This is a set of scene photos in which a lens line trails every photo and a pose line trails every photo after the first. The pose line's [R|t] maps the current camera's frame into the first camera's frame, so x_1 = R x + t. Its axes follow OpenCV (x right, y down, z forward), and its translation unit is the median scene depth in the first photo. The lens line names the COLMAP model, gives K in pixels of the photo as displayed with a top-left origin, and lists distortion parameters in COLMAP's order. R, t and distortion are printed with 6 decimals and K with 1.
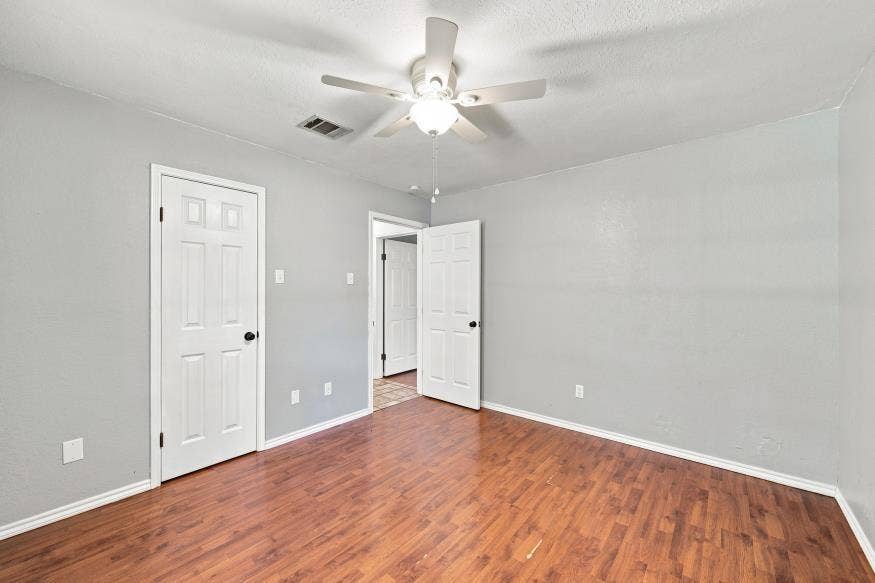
lens RADIAL K [[325.7, 0, 436.3], [0, 325.7, 292.2], [0, 0, 1]] dist [-0.000941, -0.000040]
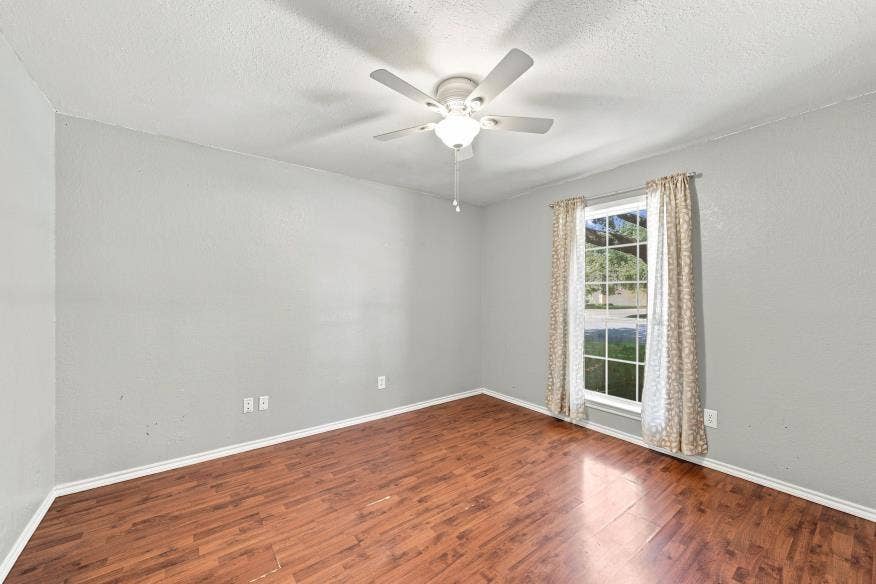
lens RADIAL K [[326.1, 0, 439.9], [0, 326.1, 295.2], [0, 0, 1]] dist [-0.000941, -0.000040]
pose [[-0.976324, -0.003404, 0.216286, -0.175047], [-0.002885, 0.999992, 0.002712, -0.002127], [-0.216294, 0.002024, -0.976326, 1.967992]]
